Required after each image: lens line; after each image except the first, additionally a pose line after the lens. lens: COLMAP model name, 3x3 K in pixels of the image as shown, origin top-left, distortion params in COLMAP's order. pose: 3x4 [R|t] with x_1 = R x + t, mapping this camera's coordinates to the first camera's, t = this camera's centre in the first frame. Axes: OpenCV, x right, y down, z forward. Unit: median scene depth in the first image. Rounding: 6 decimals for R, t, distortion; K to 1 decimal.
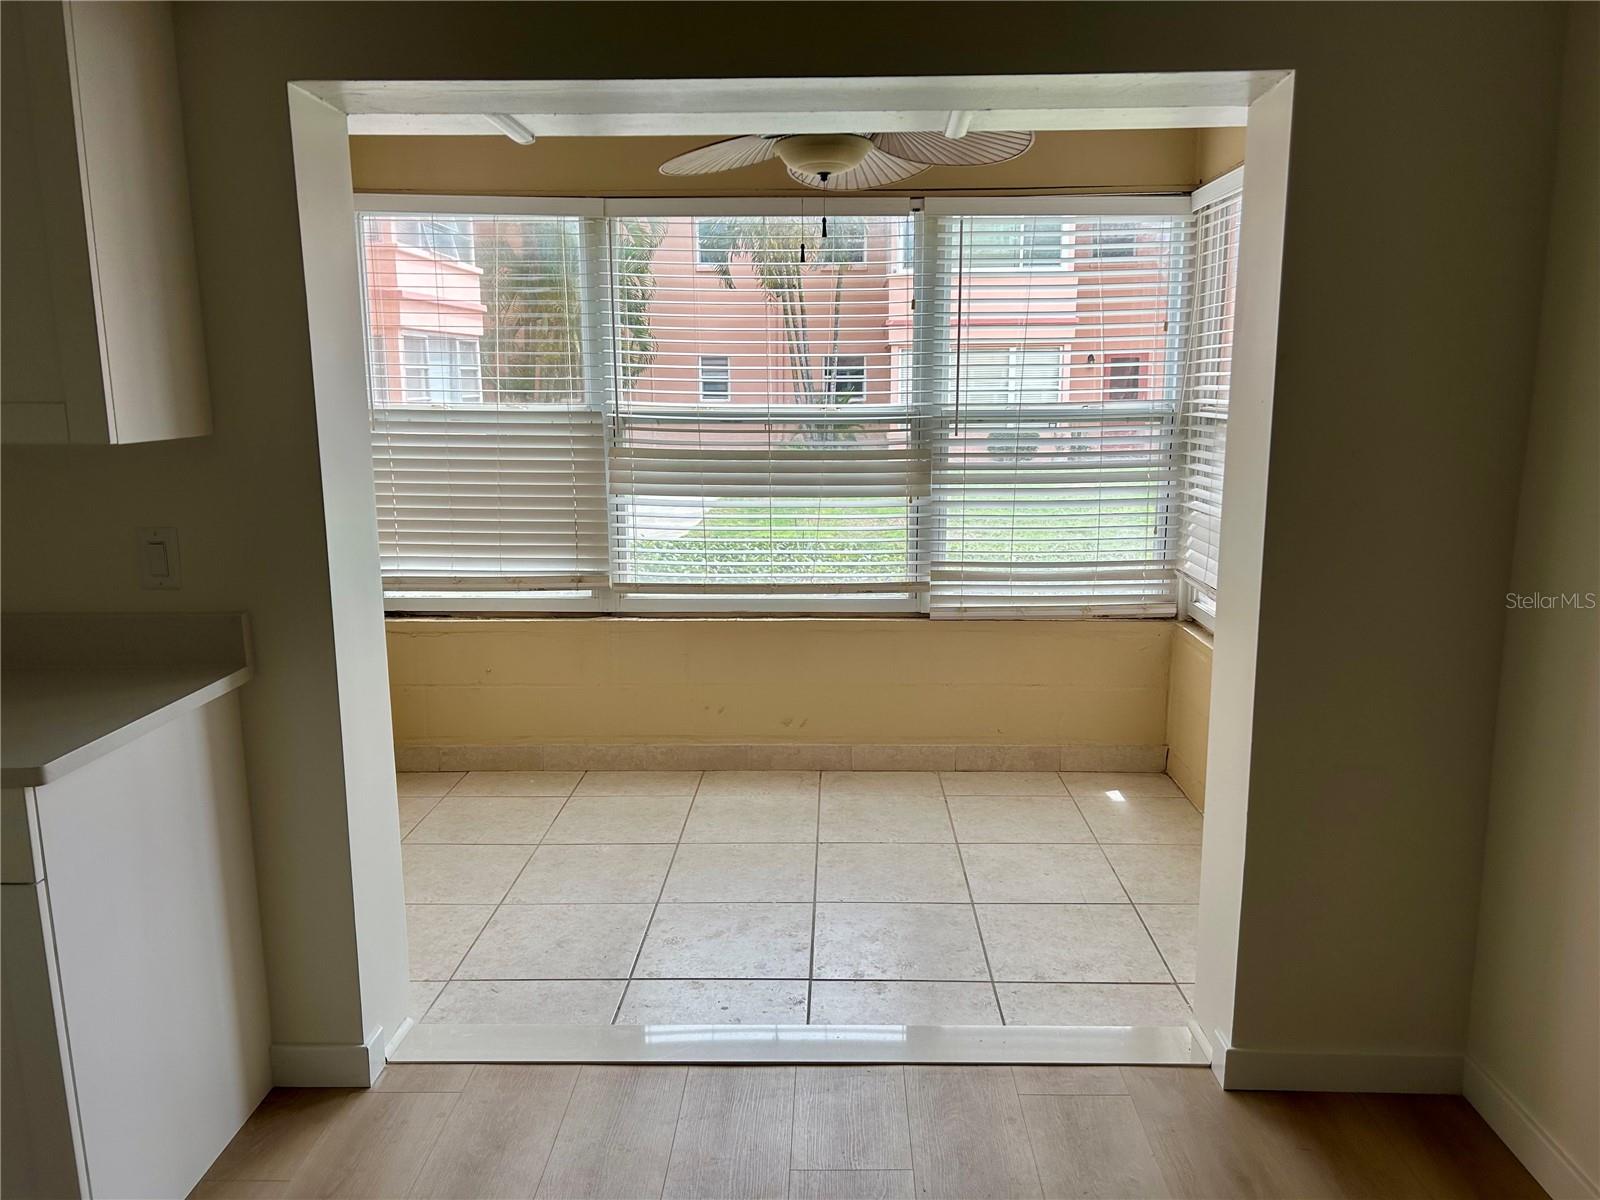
lens RADIAL K [[1205.4, 0, 800.0], [0, 1205.4, 600.0], [0, 0, 1]] dist [0.045795, -0.060467]
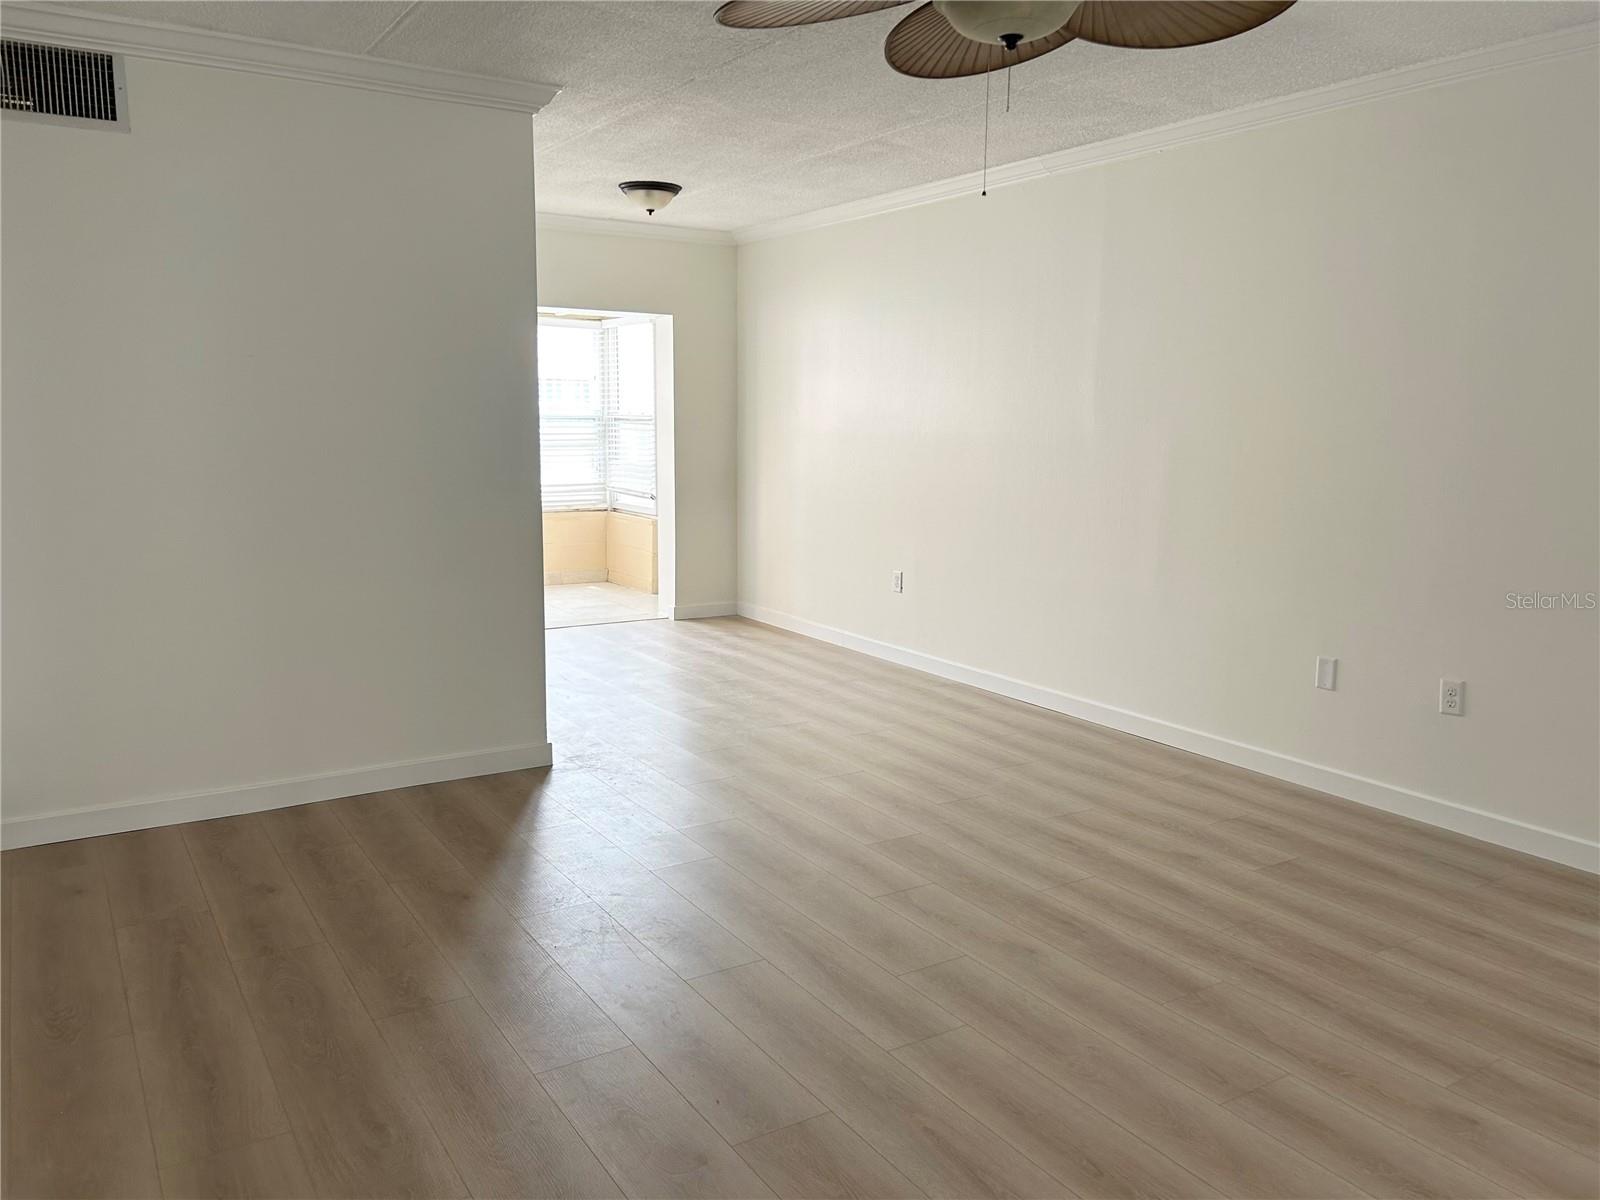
lens RADIAL K [[1205.4, 0, 800.0], [0, 1205.4, 600.0], [0, 0, 1]] dist [0.045795, -0.060467]
pose [[0.829793, -0.079510, 0.552377, -0.637302], [0.079911, 0.996527, 0.023398, 0.159301], [-0.552320, 0.024725, 0.833266, -1.041801]]
